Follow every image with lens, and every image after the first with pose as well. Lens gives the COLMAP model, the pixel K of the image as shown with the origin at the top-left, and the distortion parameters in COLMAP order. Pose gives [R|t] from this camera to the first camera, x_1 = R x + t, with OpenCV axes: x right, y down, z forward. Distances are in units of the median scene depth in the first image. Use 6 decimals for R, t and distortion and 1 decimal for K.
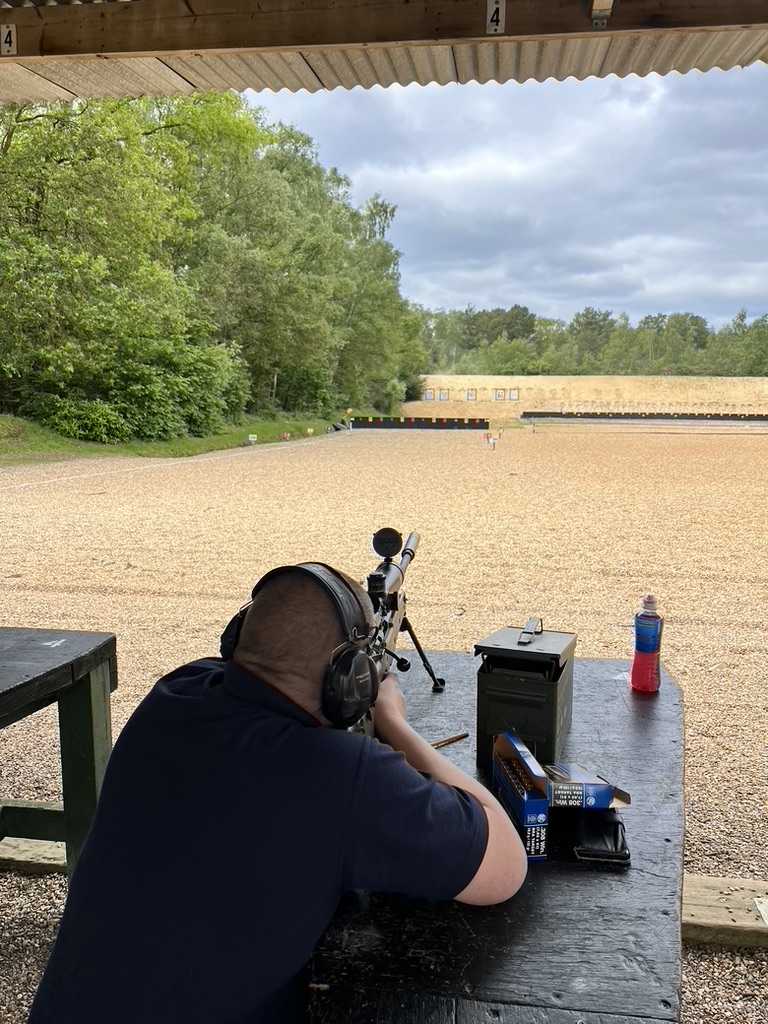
lens RADIAL K [[787.0, 0, 384.0], [0, 787.0, 512.0], [0, 0, 1]] dist [0.069093, -0.093475]
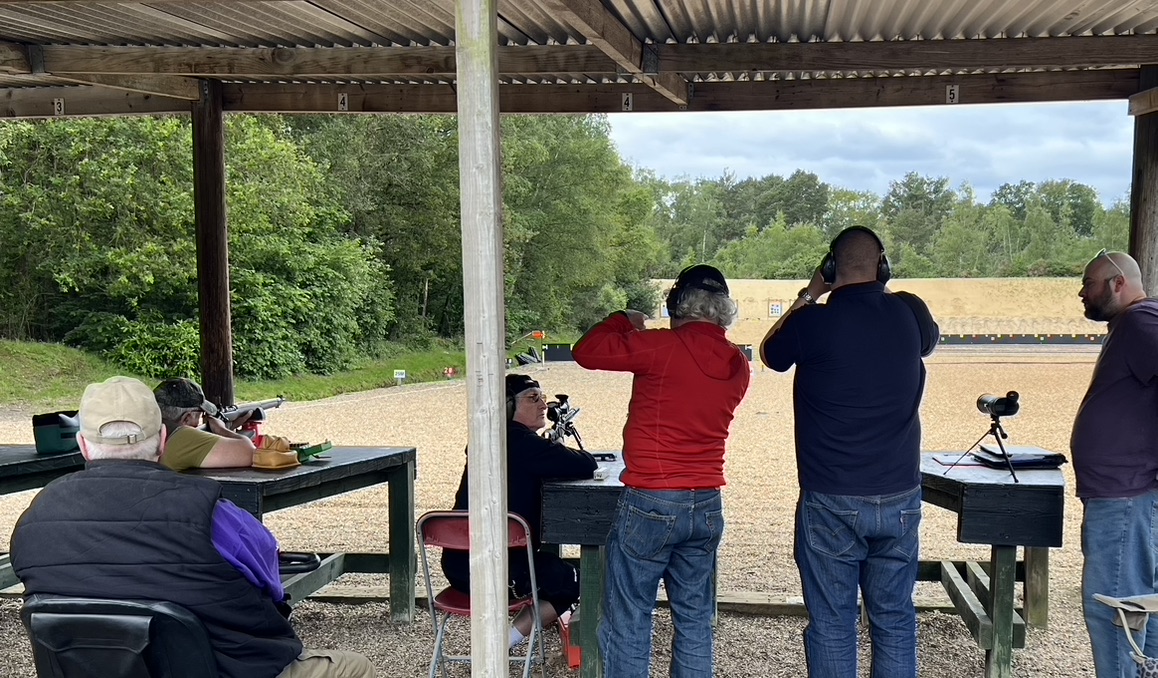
lens RADIAL K [[1280.3, 0, 647.8], [0, 1280.3, 402.3], [0, 0, 1]] dist [0.082285, -0.029535]
pose [[0.999107, -0.012736, 0.040292, 0.003356], [0.015752, 0.997025, -0.075455, 0.015720], [-0.039211, 0.076022, 0.996335, -0.104497]]
